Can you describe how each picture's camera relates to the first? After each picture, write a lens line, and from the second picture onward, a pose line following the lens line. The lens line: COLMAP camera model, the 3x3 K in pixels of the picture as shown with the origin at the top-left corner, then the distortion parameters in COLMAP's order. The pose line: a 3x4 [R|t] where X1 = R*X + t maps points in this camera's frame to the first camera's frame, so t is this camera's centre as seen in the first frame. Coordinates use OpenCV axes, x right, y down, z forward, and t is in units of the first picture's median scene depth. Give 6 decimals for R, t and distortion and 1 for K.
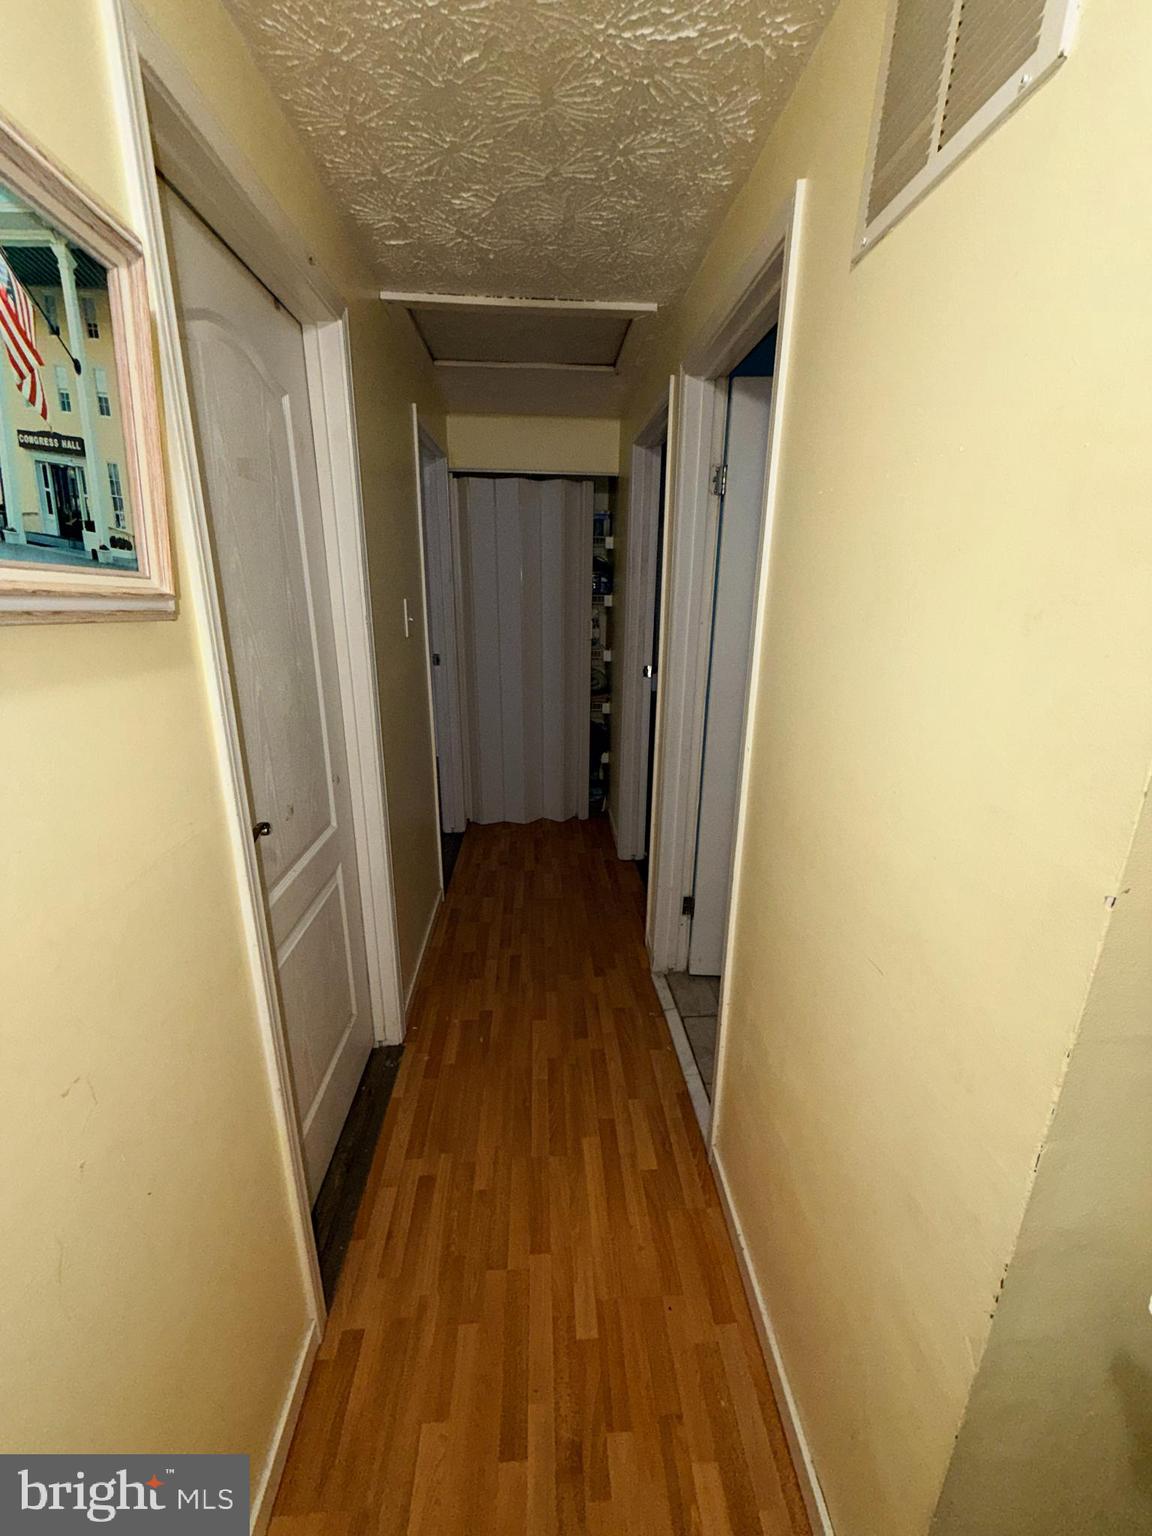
lens RADIAL K [[615.5, 0, 571.8], [0, 615.5, 765.0], [0, 0, 1]] dist [0.000015, 0.000600]
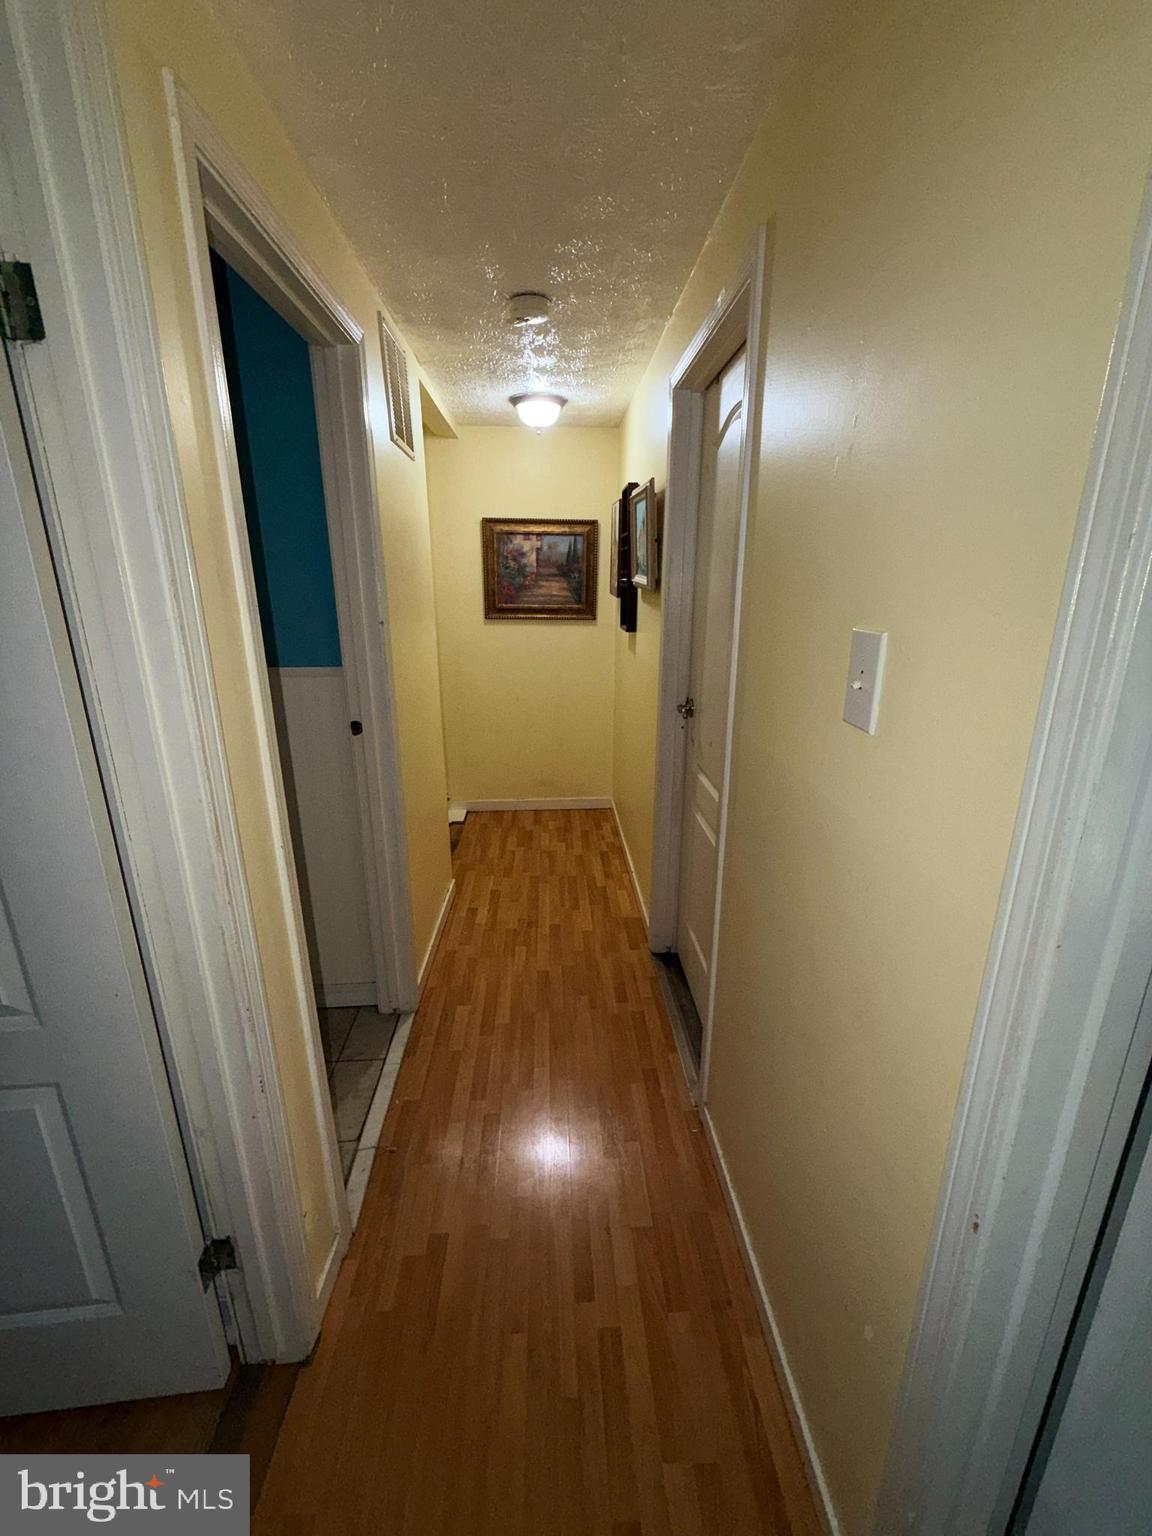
lens RADIAL K [[615.5, 0, 575.4], [0, 615.5, 762.3], [0, 0, 1]] dist [0.000015, 0.000600]
pose [[-0.999913, -0.010926, 0.007407, -0.138875], [-0.005128, 0.838587, 0.544744, -0.596115], [-0.012163, 0.544659, -0.838570, 2.003230]]
